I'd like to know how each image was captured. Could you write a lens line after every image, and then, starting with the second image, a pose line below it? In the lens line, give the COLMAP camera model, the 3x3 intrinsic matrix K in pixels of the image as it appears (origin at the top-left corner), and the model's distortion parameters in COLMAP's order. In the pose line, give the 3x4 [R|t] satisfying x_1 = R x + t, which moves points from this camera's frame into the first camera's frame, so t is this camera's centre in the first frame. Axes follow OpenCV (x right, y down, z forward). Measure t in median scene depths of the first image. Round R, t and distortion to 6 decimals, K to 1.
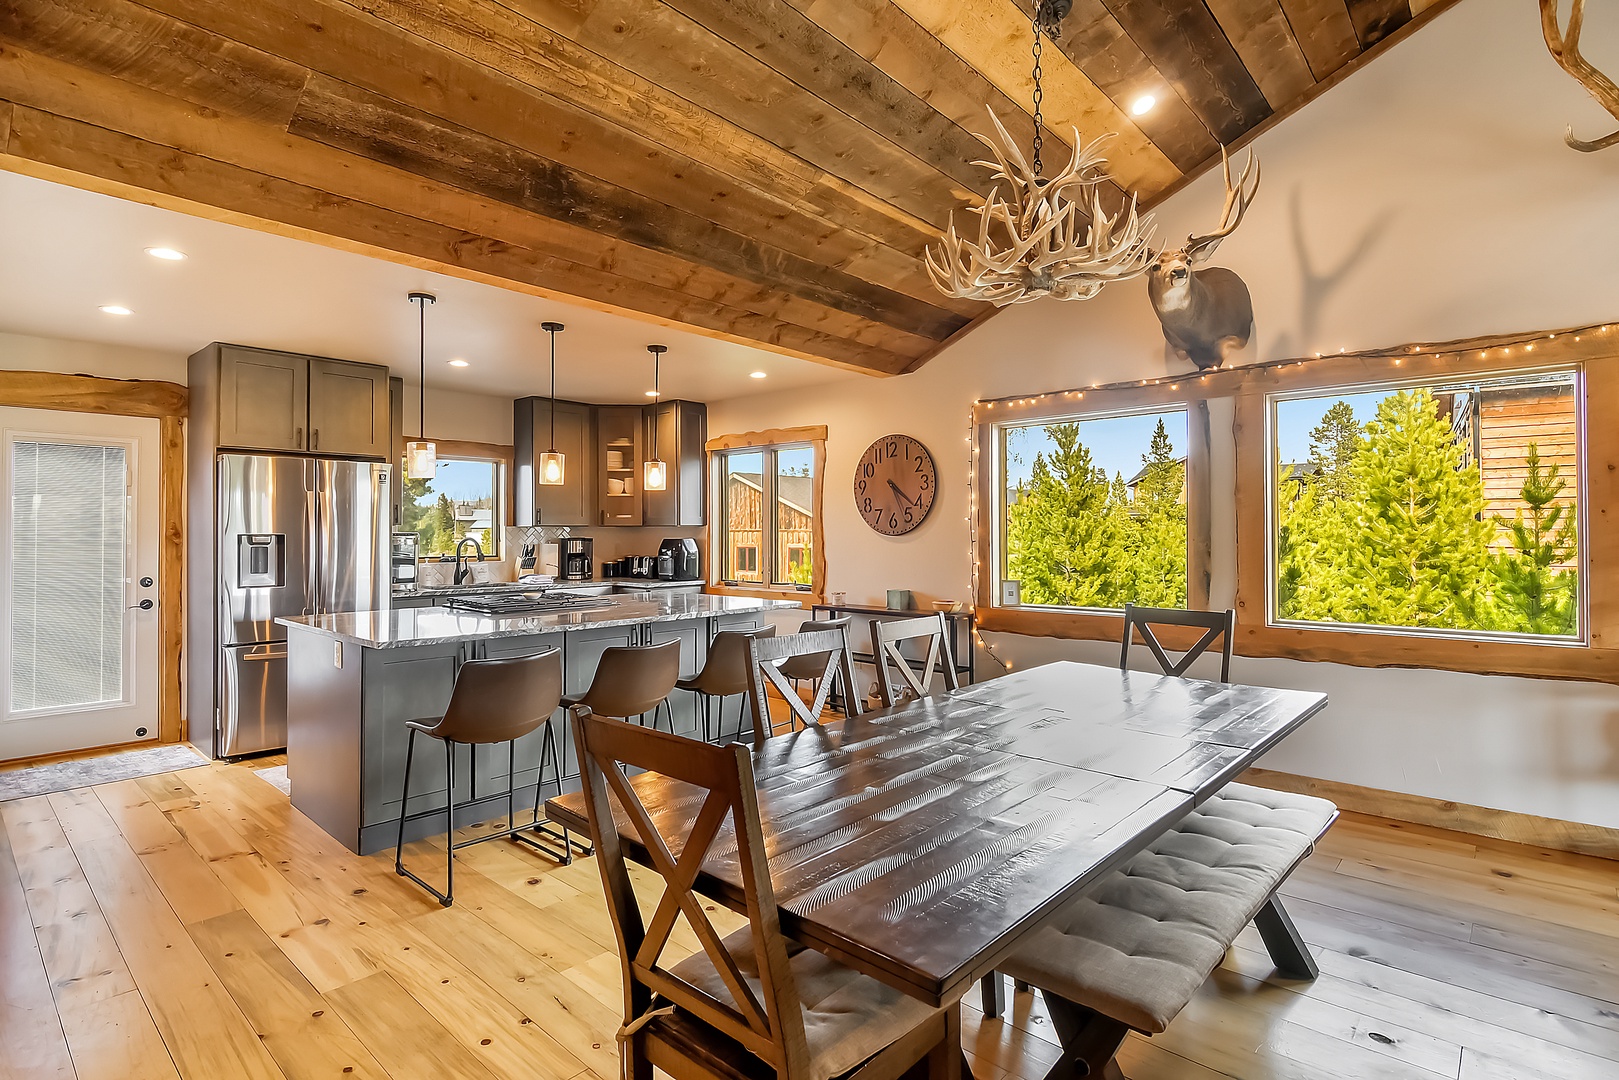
lens RADIAL K [[811.3, 0, 812.0], [0, 811.3, 534.5], [0, 0, 1]] dist [-0.001985, -0.001510]
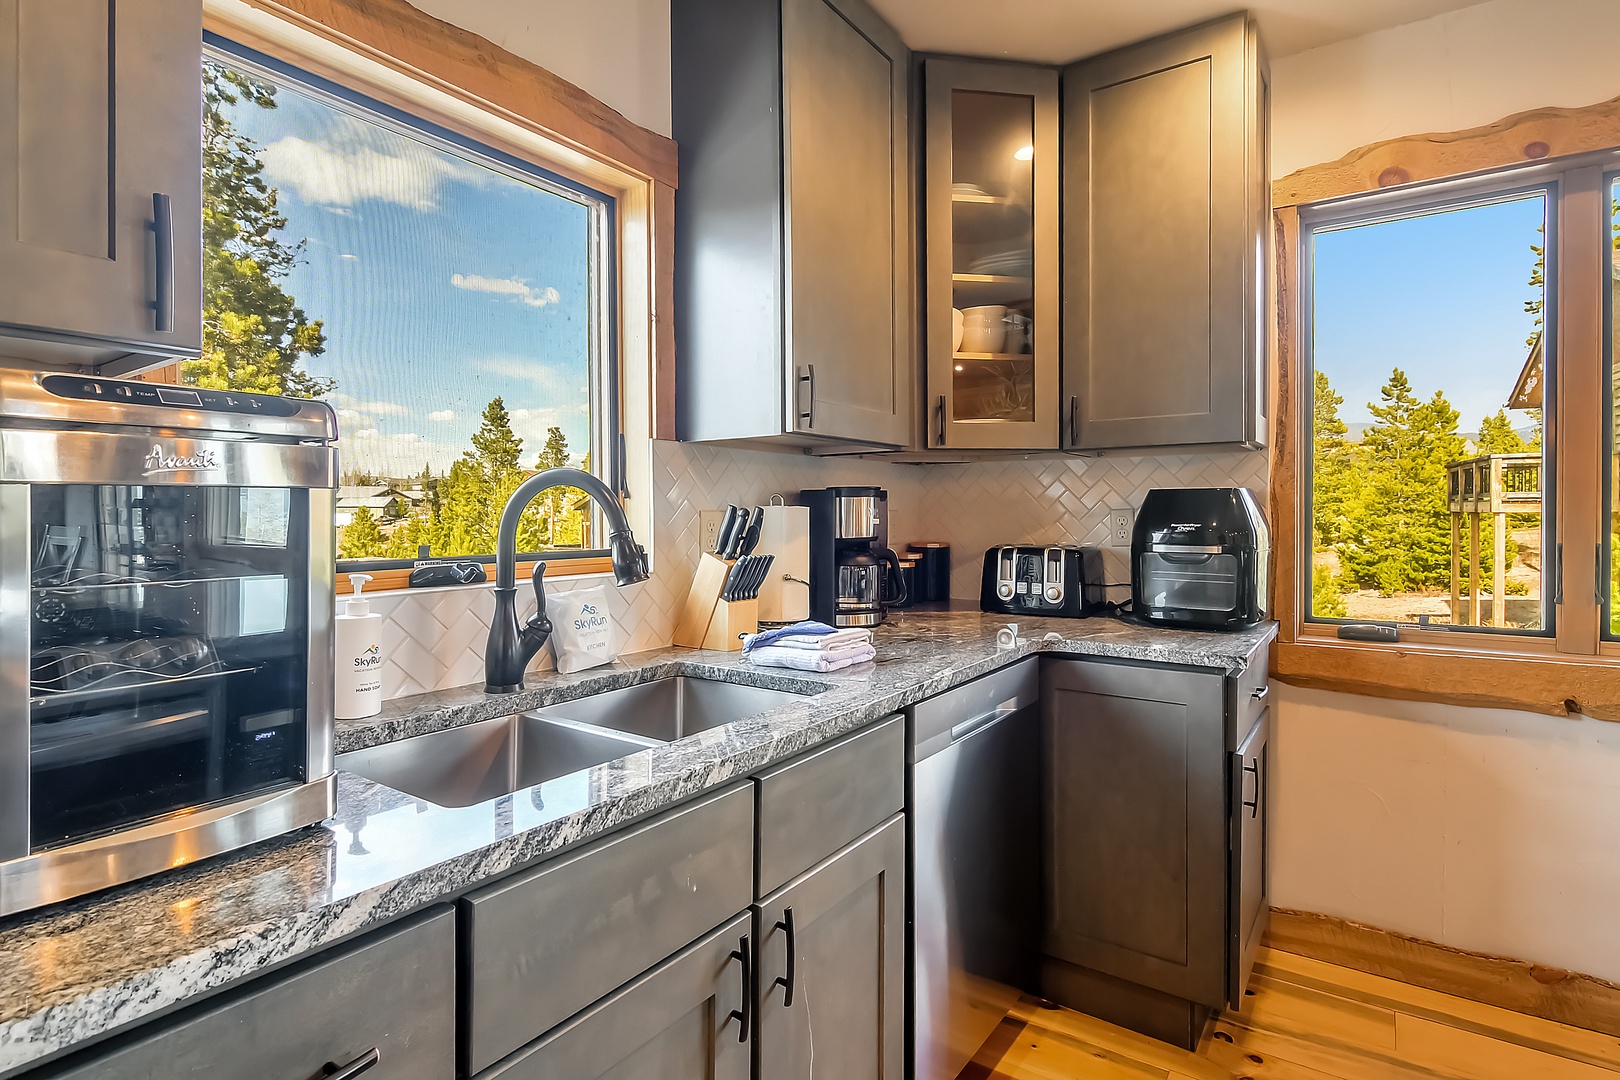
lens RADIAL K [[811.8, 0, 807.9], [0, 811.8, 533.7], [0, 0, 1]] dist [-0.001985, -0.001510]
pose [[0.992567, -0.004024, 0.121637, -0.133735], [0.002669, 0.999933, 0.011296, 0.006919], [-0.121674, -0.010887, 0.992510, 0.273083]]
